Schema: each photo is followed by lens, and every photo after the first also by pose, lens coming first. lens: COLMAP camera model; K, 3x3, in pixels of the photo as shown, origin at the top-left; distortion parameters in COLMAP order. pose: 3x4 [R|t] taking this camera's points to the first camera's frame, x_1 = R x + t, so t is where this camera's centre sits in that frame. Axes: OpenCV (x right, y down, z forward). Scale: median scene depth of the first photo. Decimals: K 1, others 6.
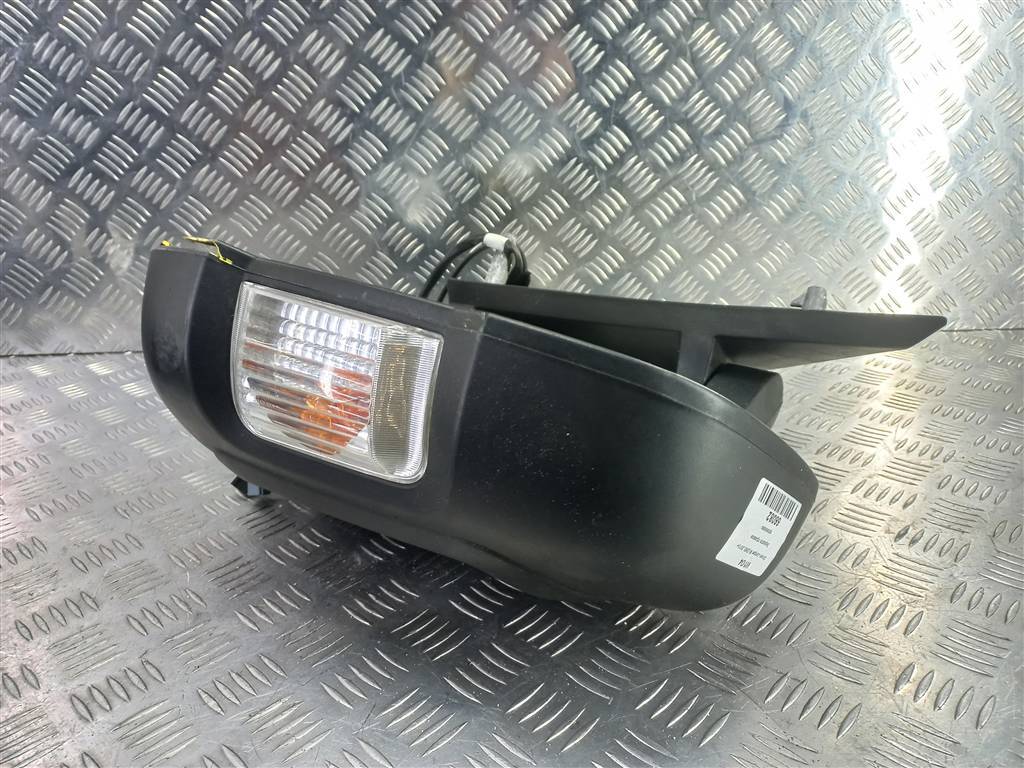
lens RADIAL K [[749.8, 0, 509.9], [0, 749.8, 386.5], [0, 0, 1]] dist [0.009466, 0.019539]
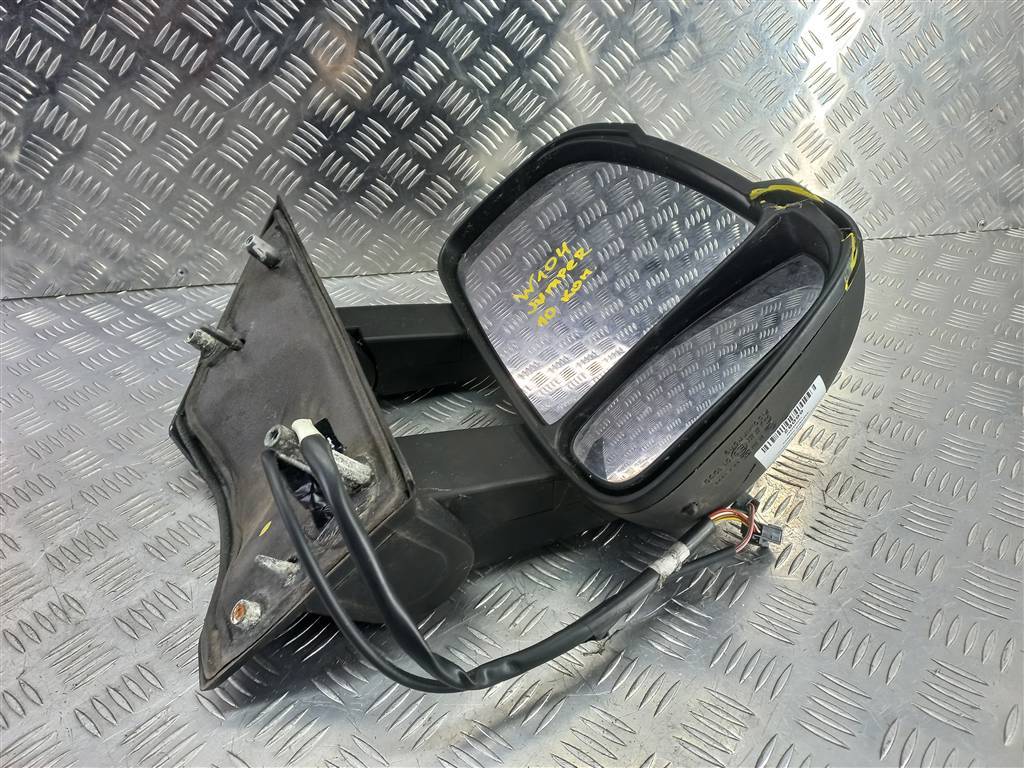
lens RADIAL K [[748.2, 0, 512.0], [0, 748.2, 384.0], [0, 0, 1]] dist [-0.008119, 0.040994]
pose [[0.996226, -0.052706, 0.068964, 0.076691], [0.038037, 0.979272, 0.198945, -0.120808], [-0.078020, -0.195571, 0.977581, 0.002666]]
